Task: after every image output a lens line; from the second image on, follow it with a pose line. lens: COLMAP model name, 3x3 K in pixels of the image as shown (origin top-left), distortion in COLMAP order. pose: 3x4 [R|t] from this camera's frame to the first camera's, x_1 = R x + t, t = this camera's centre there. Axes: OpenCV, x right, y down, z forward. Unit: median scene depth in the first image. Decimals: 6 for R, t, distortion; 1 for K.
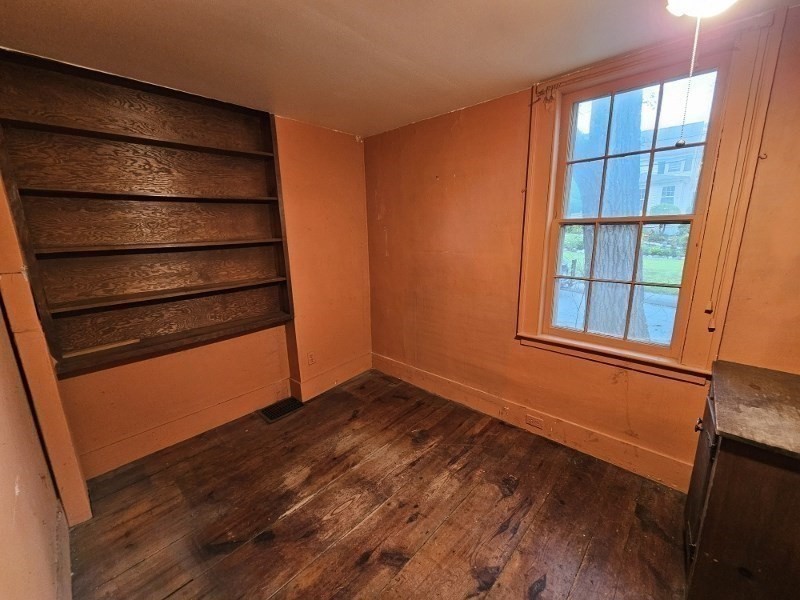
lens RADIAL K [[328.0, 0, 400.5], [0, 328.0, 301.5], [0, 0, 1]] dist [-0.000080, -0.000366]
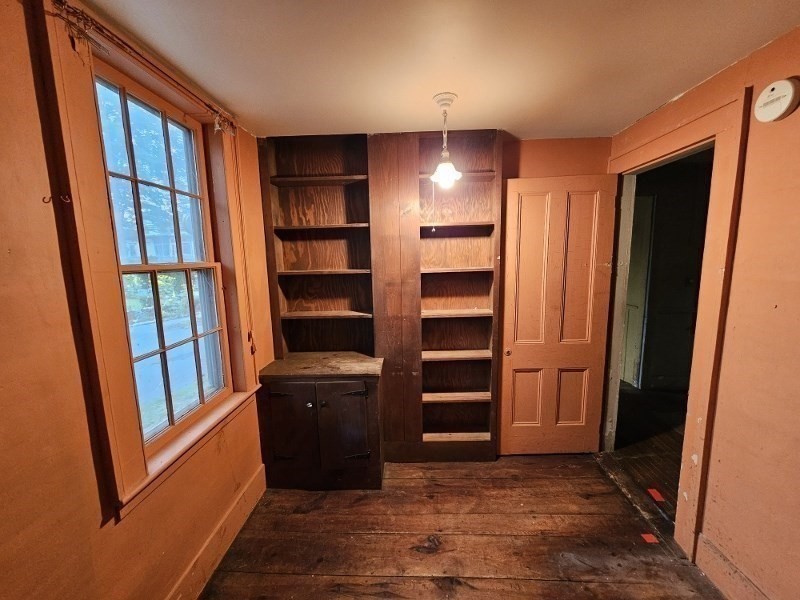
lens RADIAL K [[328.0, 0, 400.5], [0, 328.0, 301.5], [0, 0, 1]] dist [-0.000080, -0.000366]
pose [[-0.658295, -0.070835, 0.749419, -0.331503], [0.190902, 0.947306, 0.257229, -0.307260], [-0.728151, 0.312399, -0.610085, 1.273129]]
